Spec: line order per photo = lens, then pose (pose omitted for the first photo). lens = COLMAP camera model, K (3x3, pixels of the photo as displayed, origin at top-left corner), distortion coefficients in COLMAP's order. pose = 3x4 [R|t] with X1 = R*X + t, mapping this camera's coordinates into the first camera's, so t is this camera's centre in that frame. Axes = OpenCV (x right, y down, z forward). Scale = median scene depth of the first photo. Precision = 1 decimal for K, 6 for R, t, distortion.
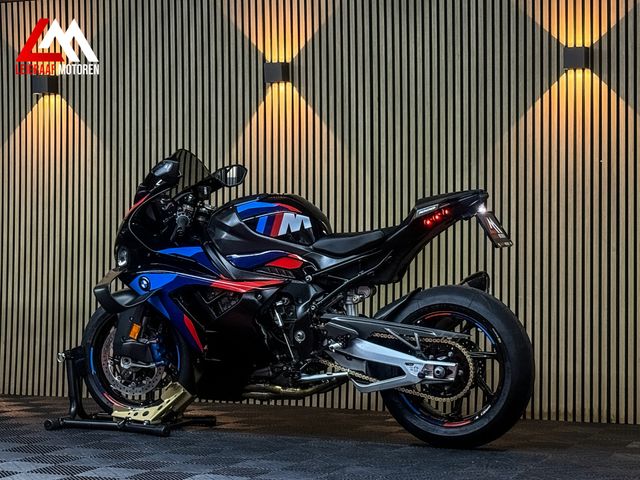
lens RADIAL K [[1376.6, 0, 323.4], [0, 1376.6, 238.9], [0, 0, 1]] dist [0.137959, 0.000000]
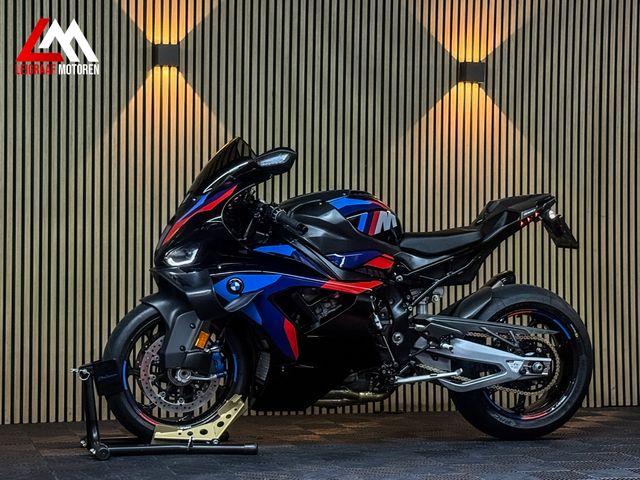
lens RADIAL K [[1376.6, 0, 318.7], [0, 1376.6, 236.2], [0, 0, 1]] dist [0.137959, 0.000000]
pose [[0.770730, 0.012035, 0.637048, -0.594360], [-0.011503, 0.999921, -0.004973, 0.003578], [-0.637058, -0.003496, 0.770808, 0.248723]]
